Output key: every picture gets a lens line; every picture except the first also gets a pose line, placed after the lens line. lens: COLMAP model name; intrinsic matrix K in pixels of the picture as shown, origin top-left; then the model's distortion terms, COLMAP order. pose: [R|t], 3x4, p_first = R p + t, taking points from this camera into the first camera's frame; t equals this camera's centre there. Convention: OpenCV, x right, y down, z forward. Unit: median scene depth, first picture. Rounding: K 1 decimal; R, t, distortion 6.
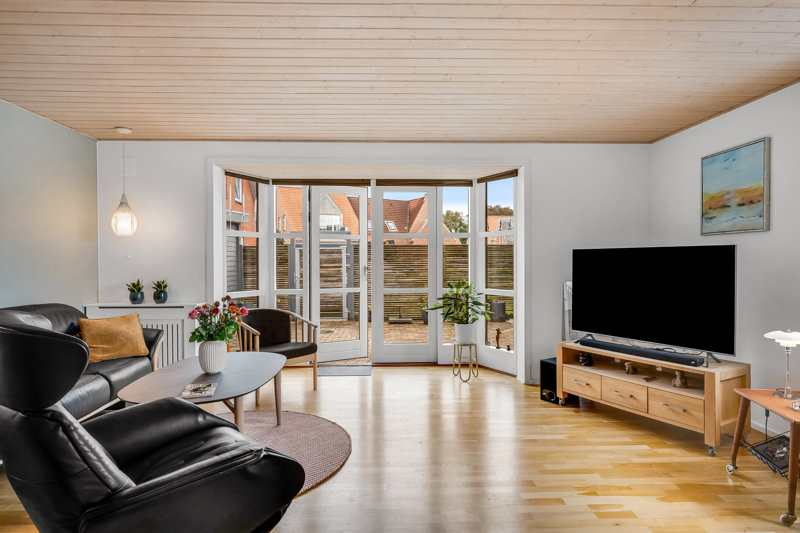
lens RADIAL K [[454.7, 0, 400.0], [0, 454.7, 266.5], [0, 0, 1]] dist [0.002695, 0.001403]
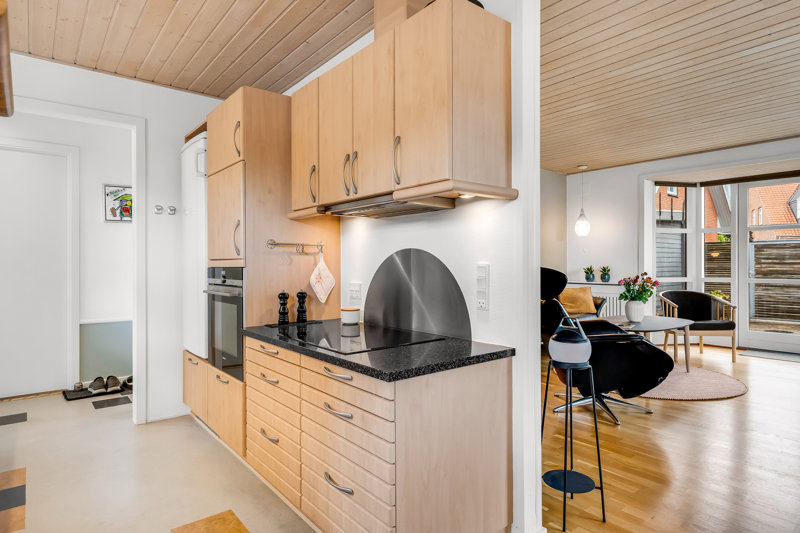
lens RADIAL K [[455.0, 0, 401.3], [0, 455.0, 263.8], [0, 0, 1]] dist [0.001189, 0.000265]
pose [[0.600030, 0.002418, -0.799974, 0.250741], [-0.010576, 0.999932, -0.004911, 0.039674], [0.799908, 0.011407, 0.600015, -0.400319]]
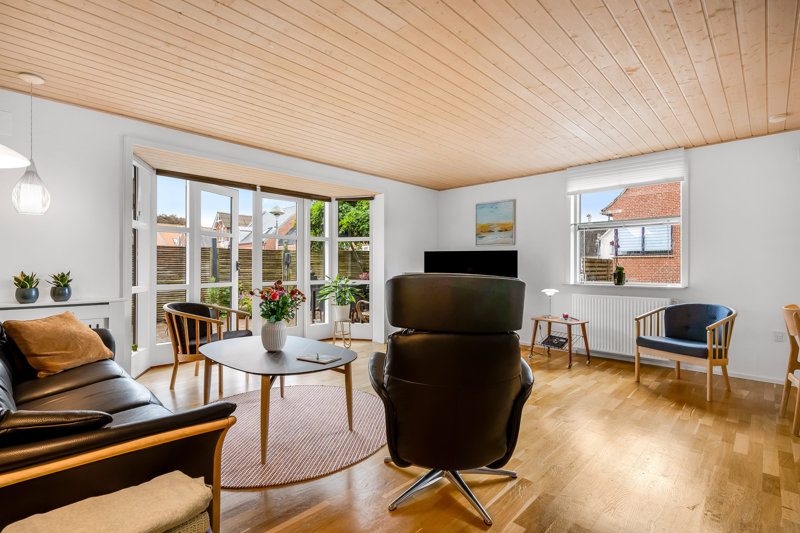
lens RADIAL K [[379.7, 0, 400.0], [0, 379.7, 266.5], [0, 0, 1]] dist [0.002324, 0.000460]
pose [[0.719958, 0.006773, 0.693985, -0.605018], [0.005376, 0.999868, -0.015336, 0.035512], [-0.693997, 0.014772, 0.719826, 0.100205]]
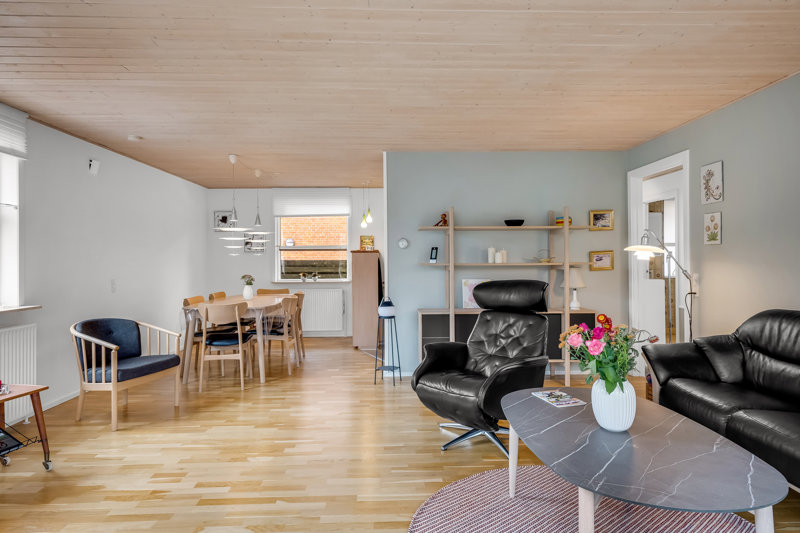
lens RADIAL K [[484.6, 0, 402.7], [0, 484.6, 259.9], [0, 0, 1]] dist [0.004710, 0.001129]
pose [[-0.999908, 0.011939, 0.006389, -0.085095], [0.012047, 0.999781, 0.017118, -0.019340], [-0.006183, 0.017193, -0.999833, 1.261849]]
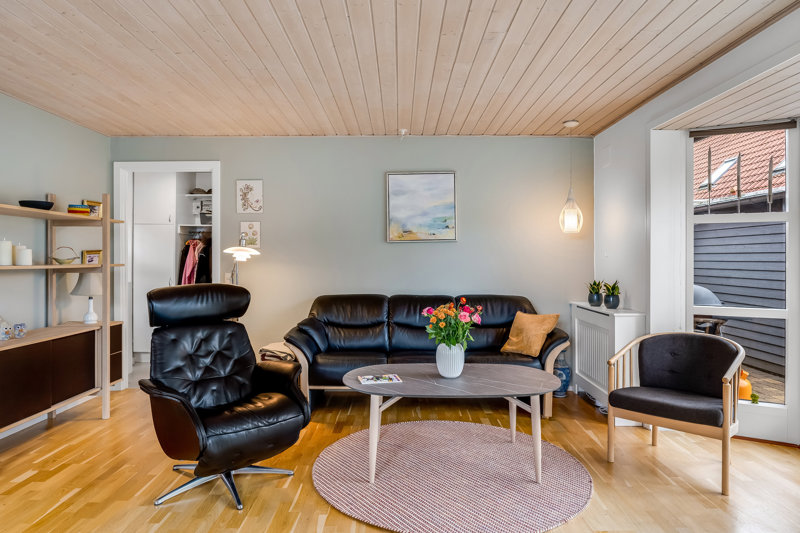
lens RADIAL K [[506.7, 0, 400.6], [0, 506.7, 255.6], [0, 0, 1]] dist [0.001952, 0.001532]
pose [[-0.031870, -0.003389, -0.999486, 0.485852], [-0.015700, 0.999873, -0.002890, -0.010577], [0.999369, 0.015600, -0.031919, 0.684175]]
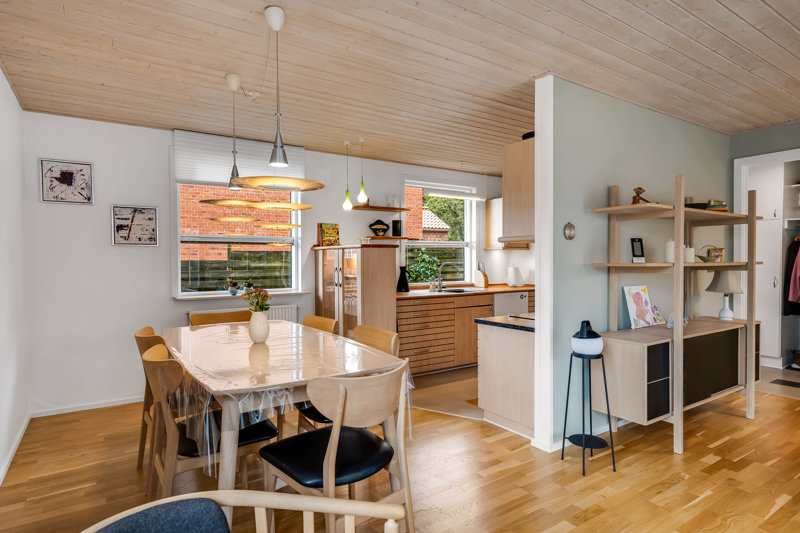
lens RADIAL K [[454.7, 0, 400.0], [0, 454.7, 266.5], [0, 0, 1]] dist [0.002695, 0.001403]
pose [[-0.848406, 0.017164, -0.529068, 0.545806], [0.001138, 0.999531, 0.030602, -0.006701], [0.529345, 0.025361, -0.848028, 0.467856]]
